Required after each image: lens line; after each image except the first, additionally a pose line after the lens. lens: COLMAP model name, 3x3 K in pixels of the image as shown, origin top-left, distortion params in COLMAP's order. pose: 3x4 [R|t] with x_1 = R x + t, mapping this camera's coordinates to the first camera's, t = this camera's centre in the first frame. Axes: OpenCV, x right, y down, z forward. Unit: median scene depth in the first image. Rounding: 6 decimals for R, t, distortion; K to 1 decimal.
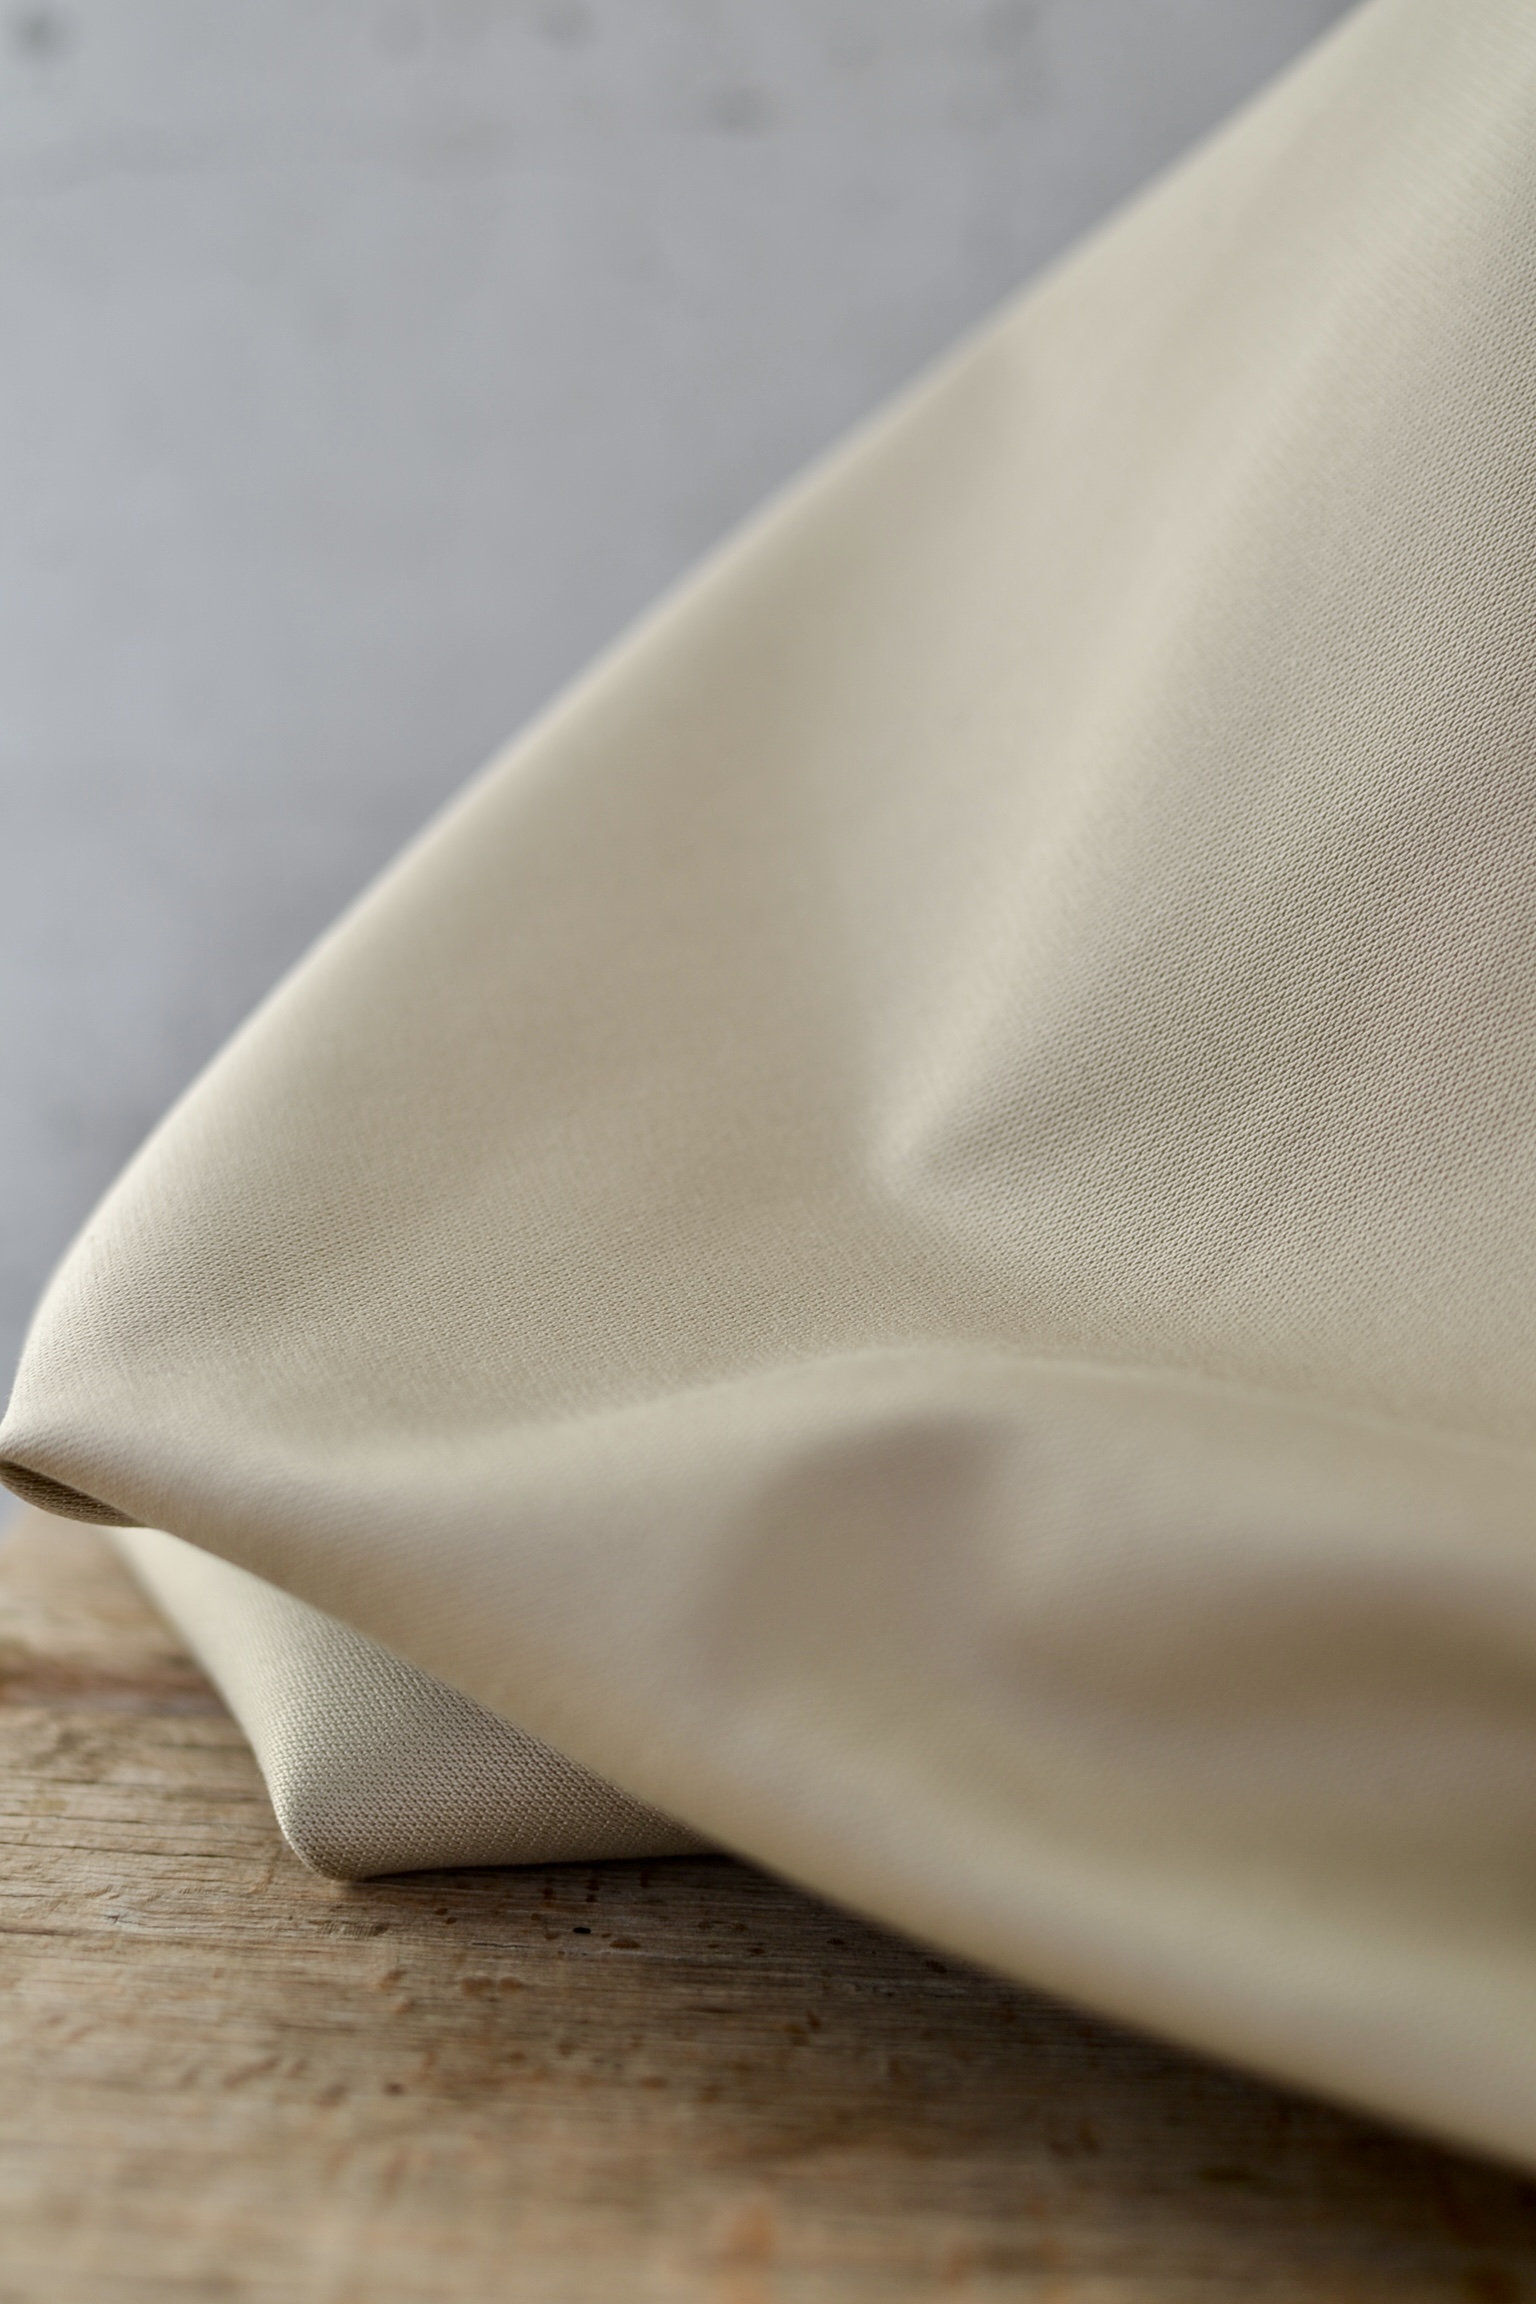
lens RADIAL K [[3691.9, 0, 766.3], [0, 3691.9, 1154.2], [0, 0, 1]] dist [-0.206848, 0.000000]
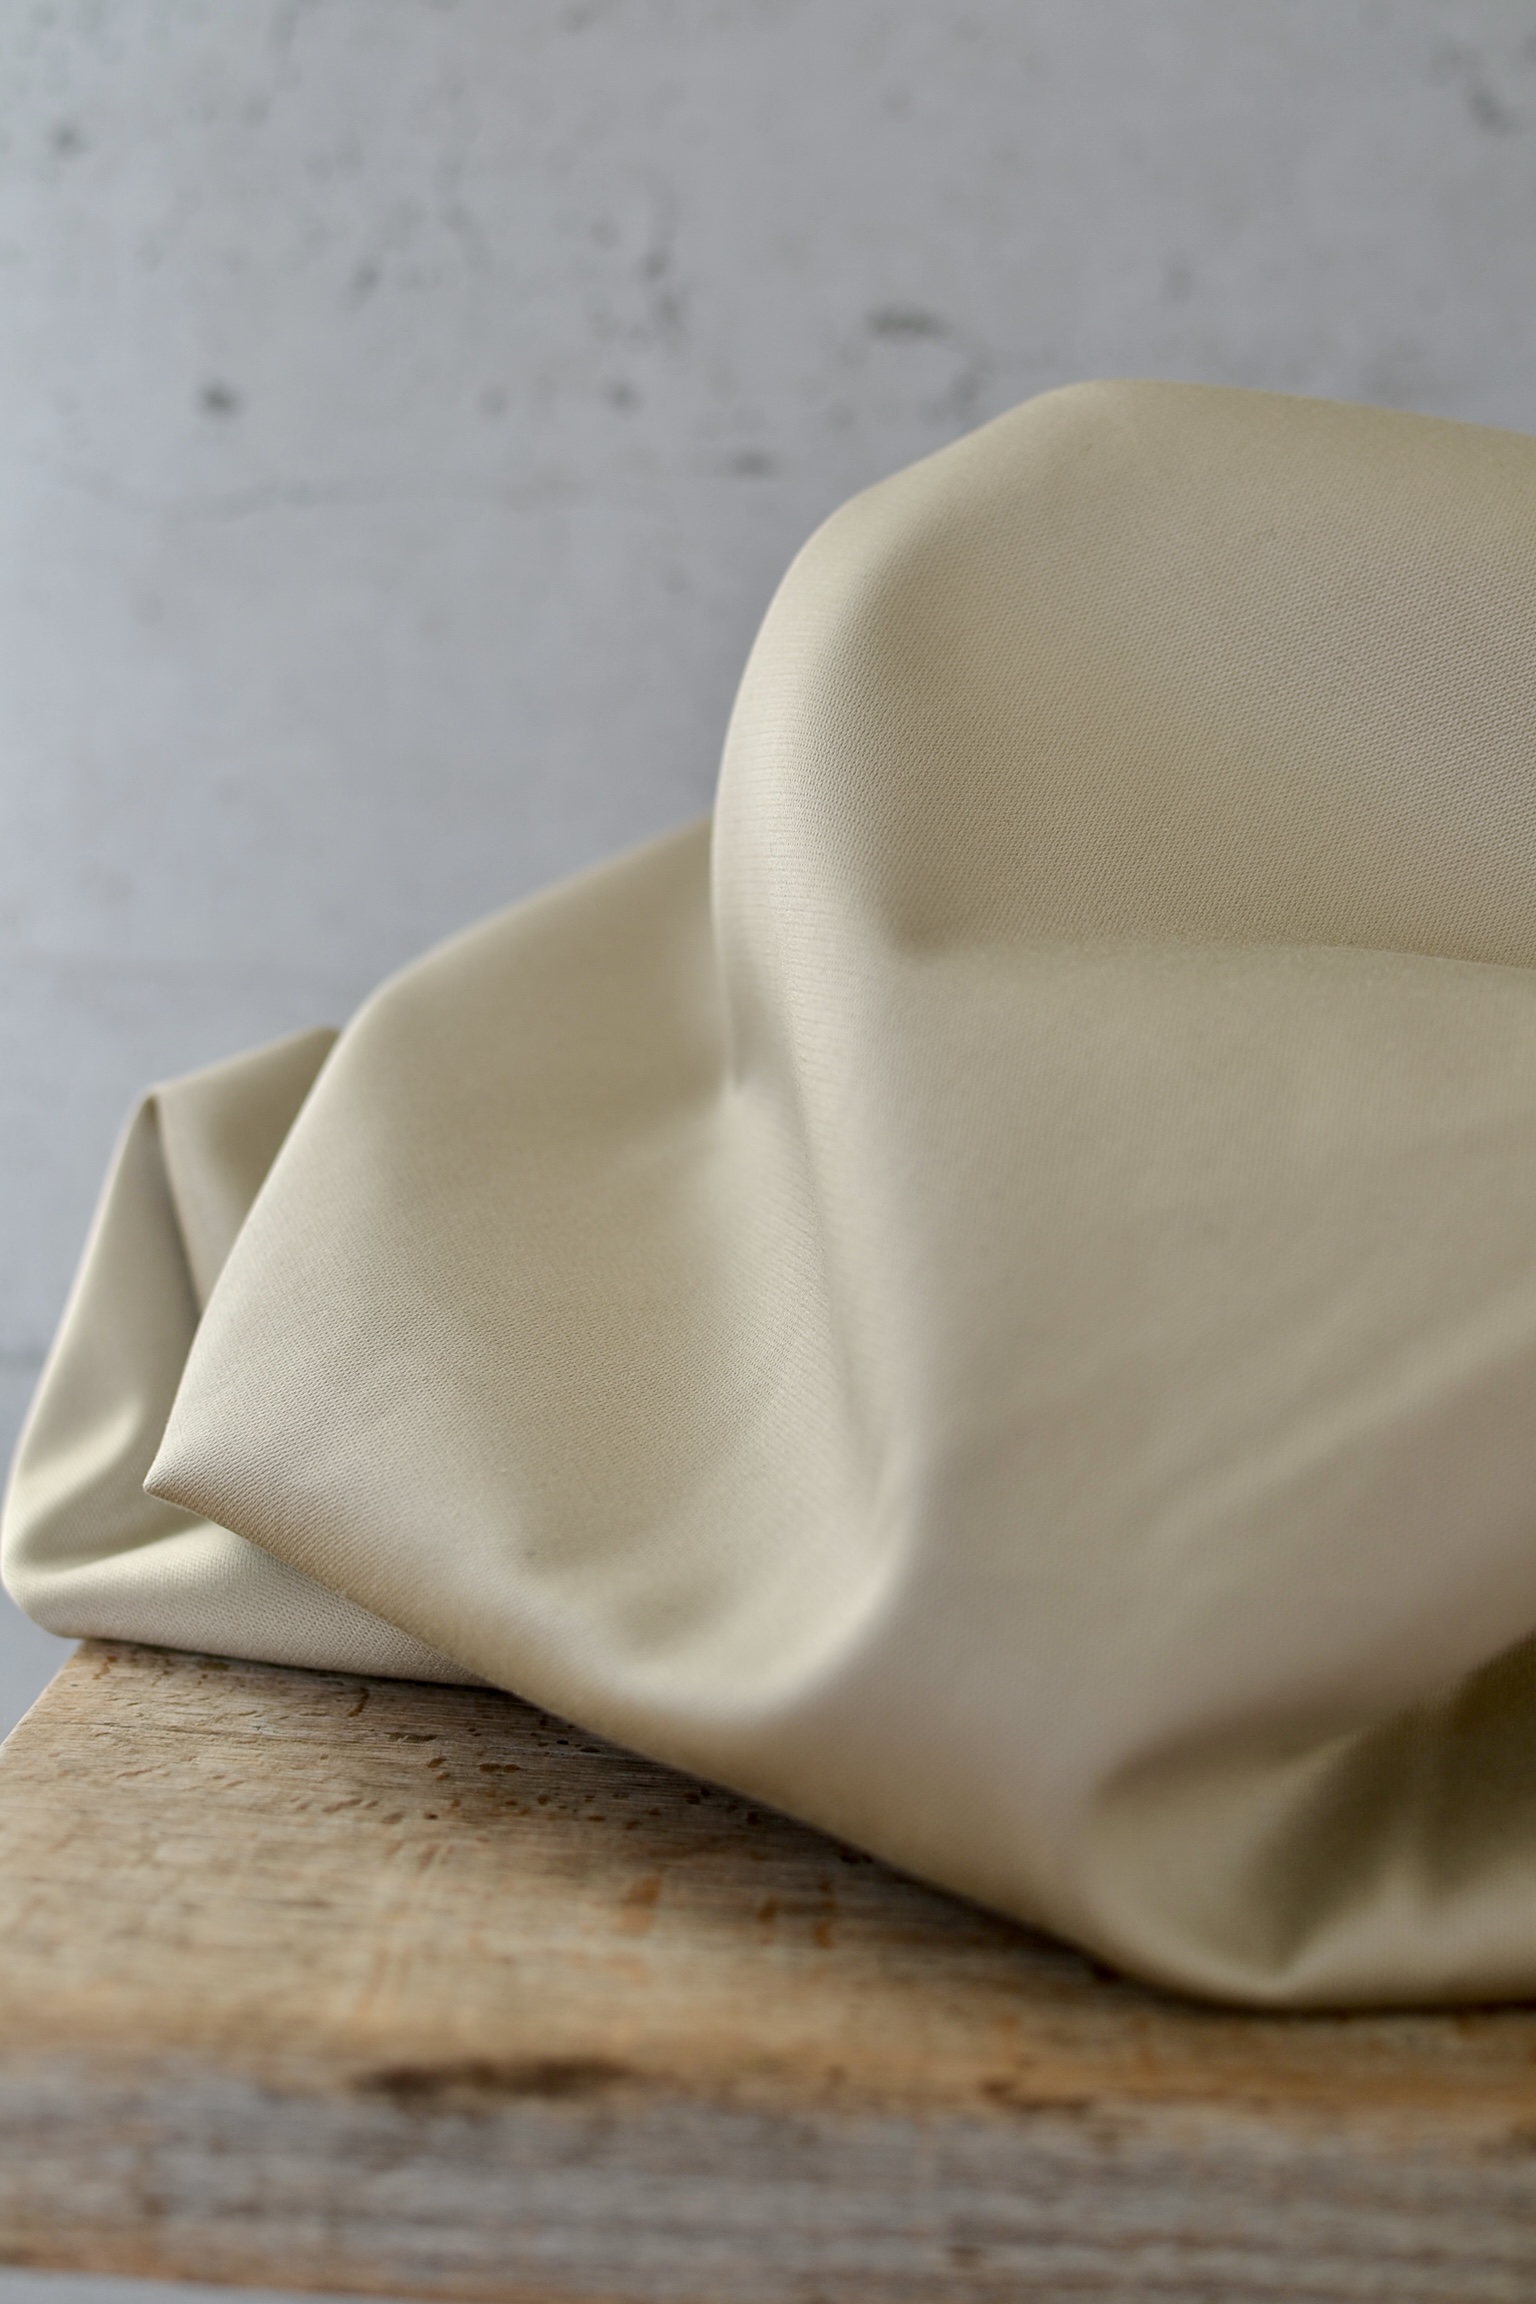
lens RADIAL K [[3691.9, 0, 768.9], [0, 3691.9, 1157.5], [0, 0, 1]] dist [-0.206848, 0.000000]
pose [[0.999172, 0.013095, -0.038518, 0.095115], [-0.014804, 0.998903, -0.044427, 0.036469], [0.037894, 0.044960, 0.998270, -0.559260]]
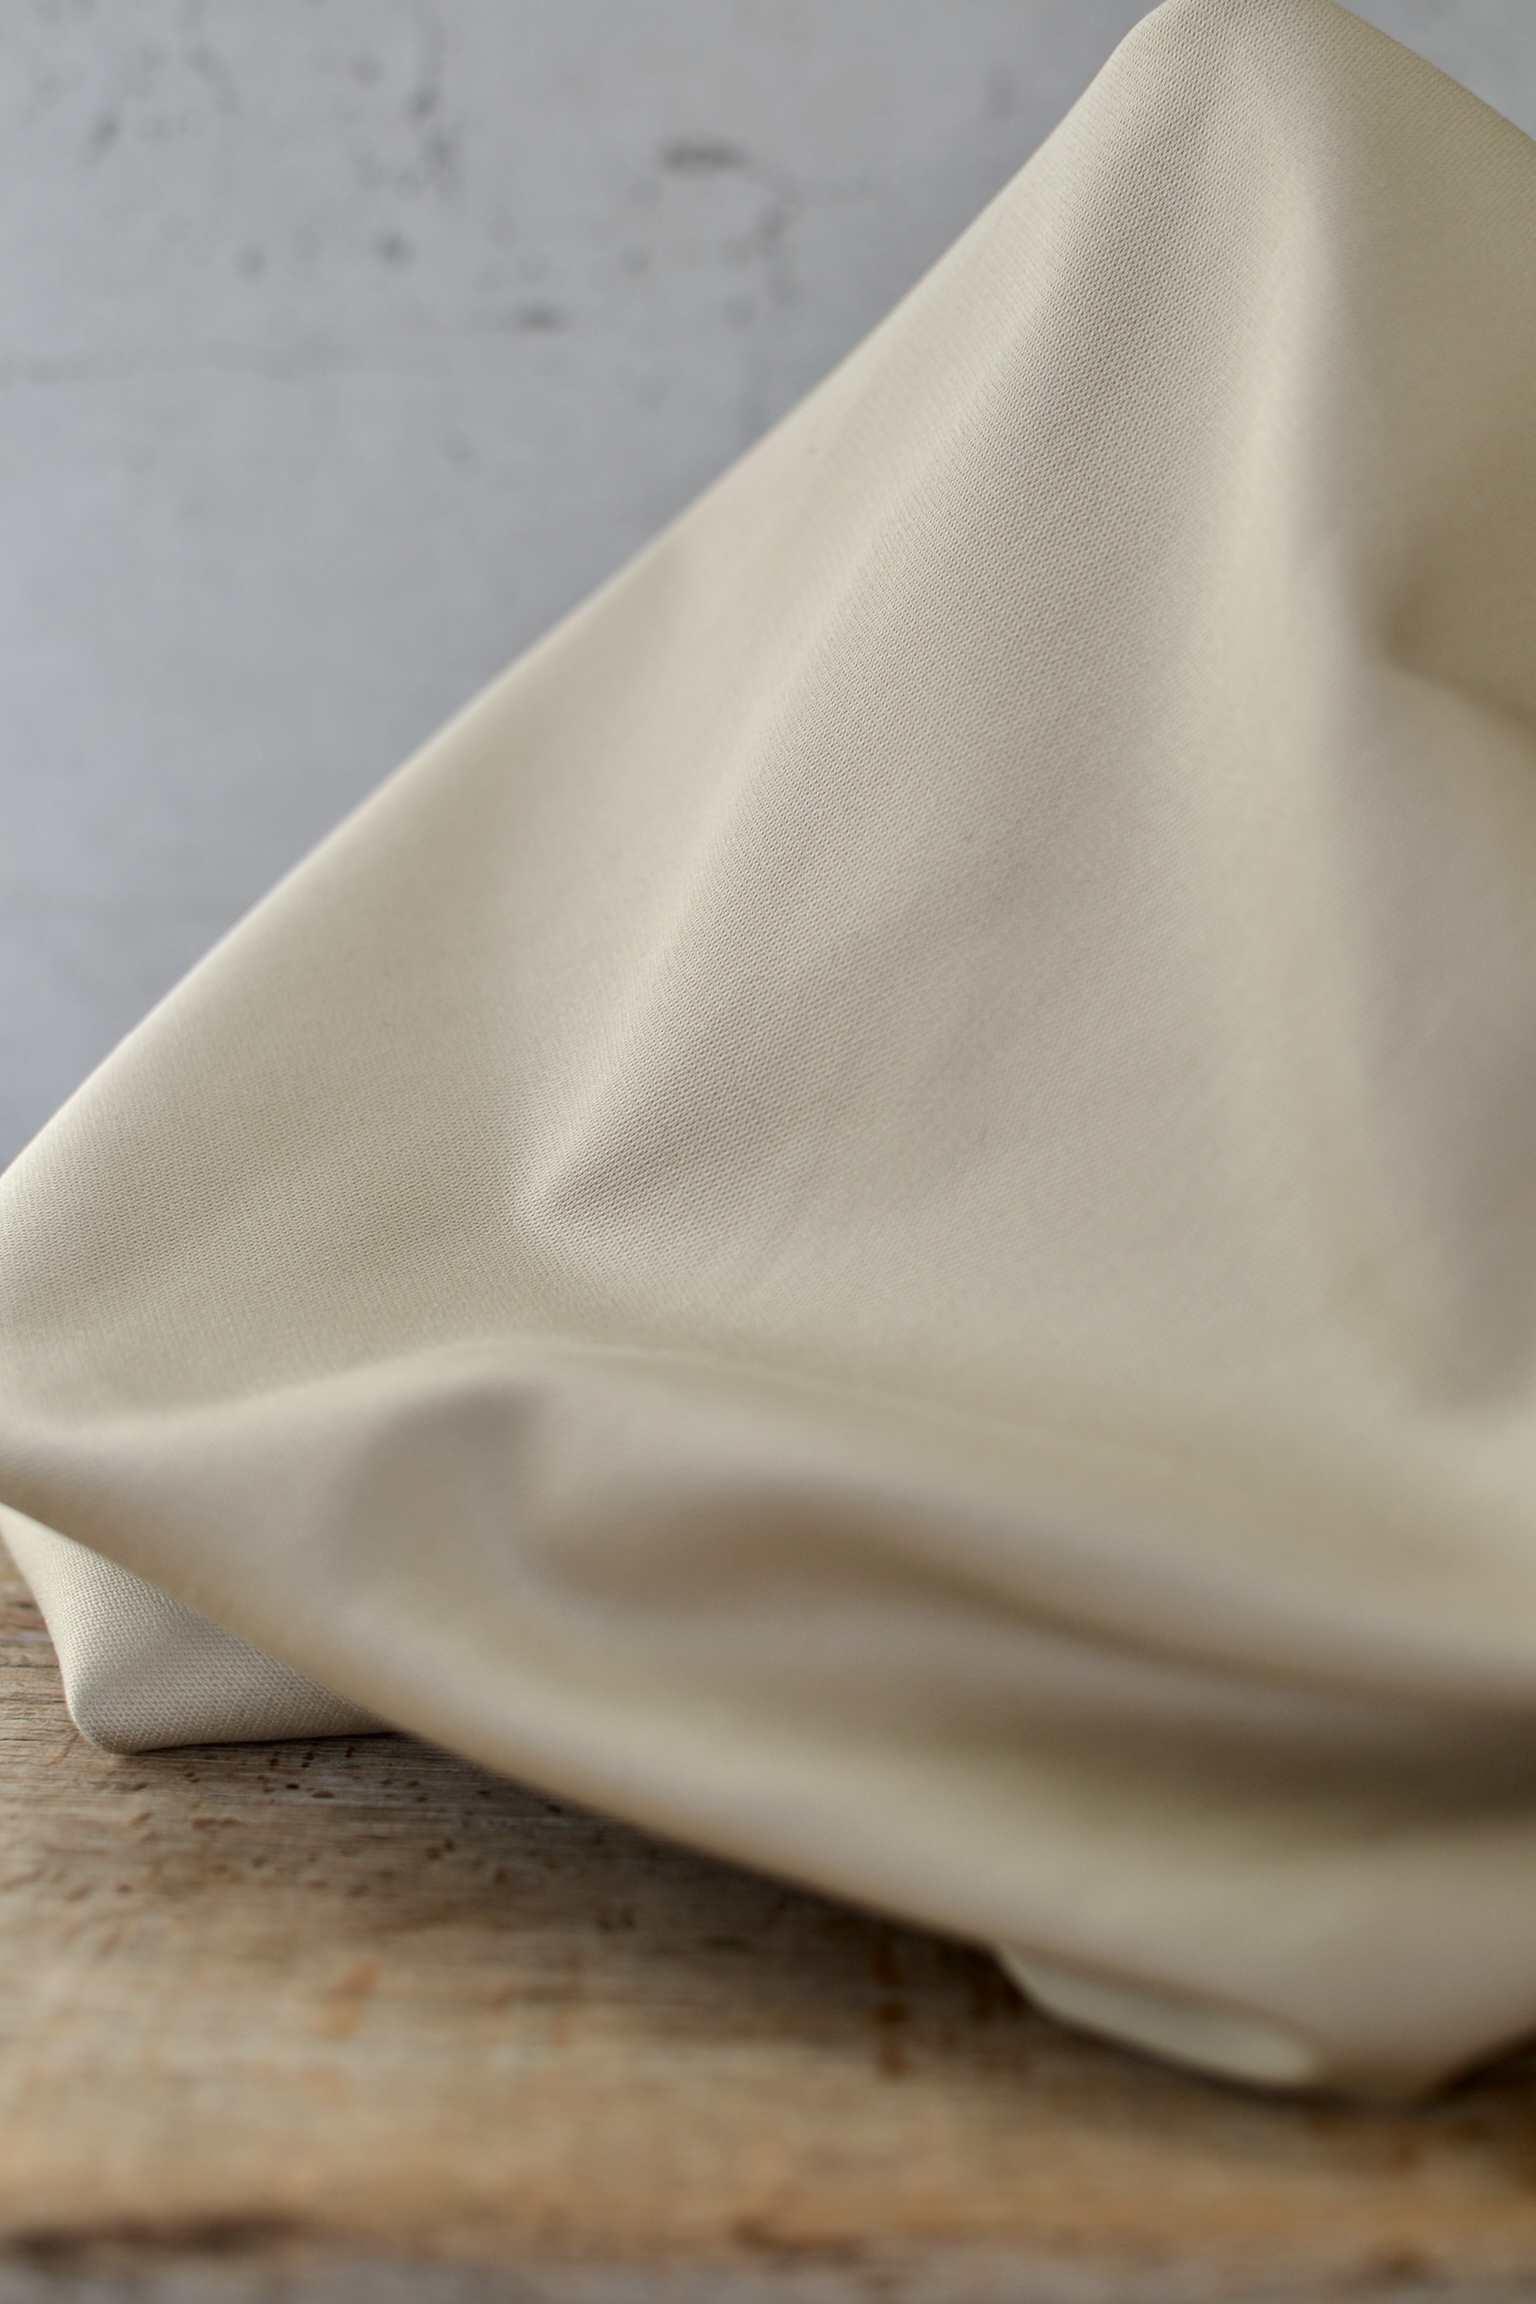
lens RADIAL K [[3691.9, 0, 779.4], [0, 3691.9, 1146.0], [0, 0, 1]] dist [-0.206848, 0.000000]
pose [[0.999370, -0.024617, -0.025567, 0.171927], [0.024206, 0.999575, -0.016266, 0.006234], [0.025956, 0.015637, 0.999541, -0.336015]]
